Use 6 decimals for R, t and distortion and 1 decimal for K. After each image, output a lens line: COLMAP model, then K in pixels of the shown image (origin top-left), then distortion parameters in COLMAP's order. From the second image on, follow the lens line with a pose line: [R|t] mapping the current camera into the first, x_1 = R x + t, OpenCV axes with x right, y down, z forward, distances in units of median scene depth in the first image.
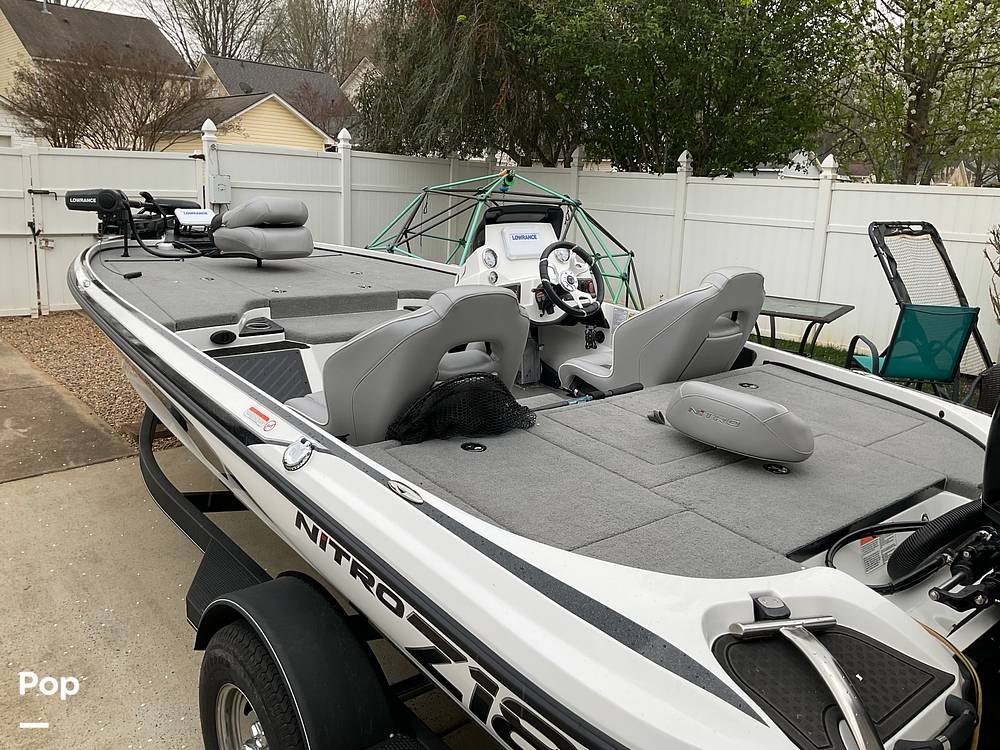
lens RADIAL K [[815.1, 0, 500.0], [0, 815.1, 375.0], [0, 0, 1]] dist [0.009444, -0.040805]
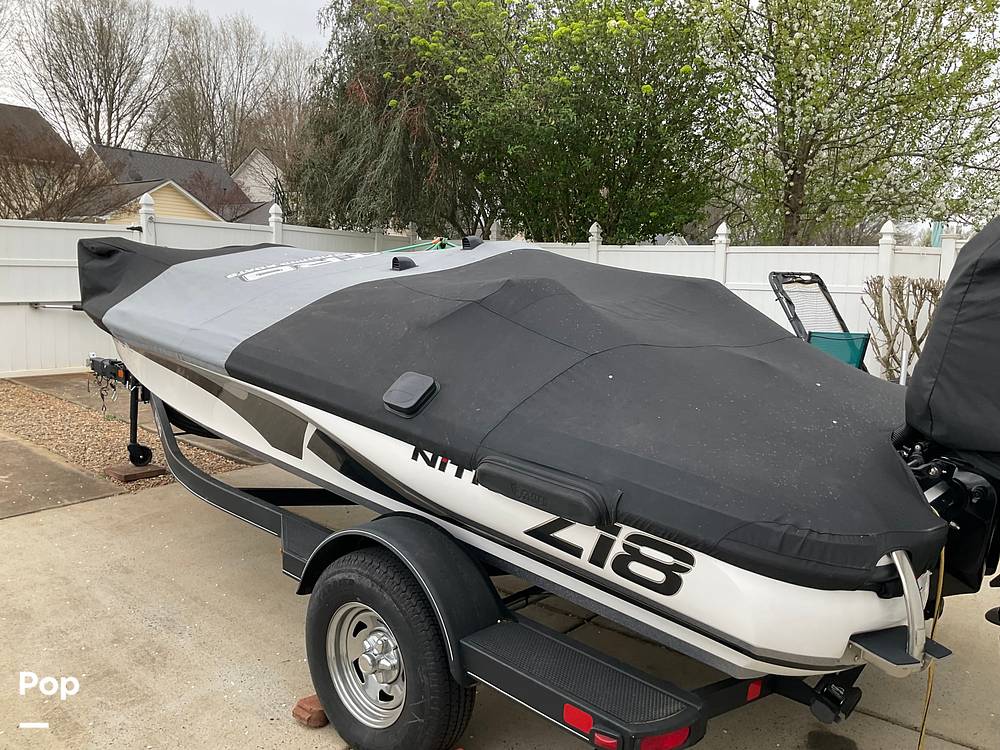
lens RADIAL K [[815.1, 0, 500.0], [0, 815.1, 375.0], [0, 0, 1]] dist [0.009444, -0.040805]
pose [[0.990233, -0.029304, 0.136311, -0.069087], [0.043473, 0.993818, -0.102161, 0.046531], [-0.132474, 0.107089, 0.985384, -0.062444]]
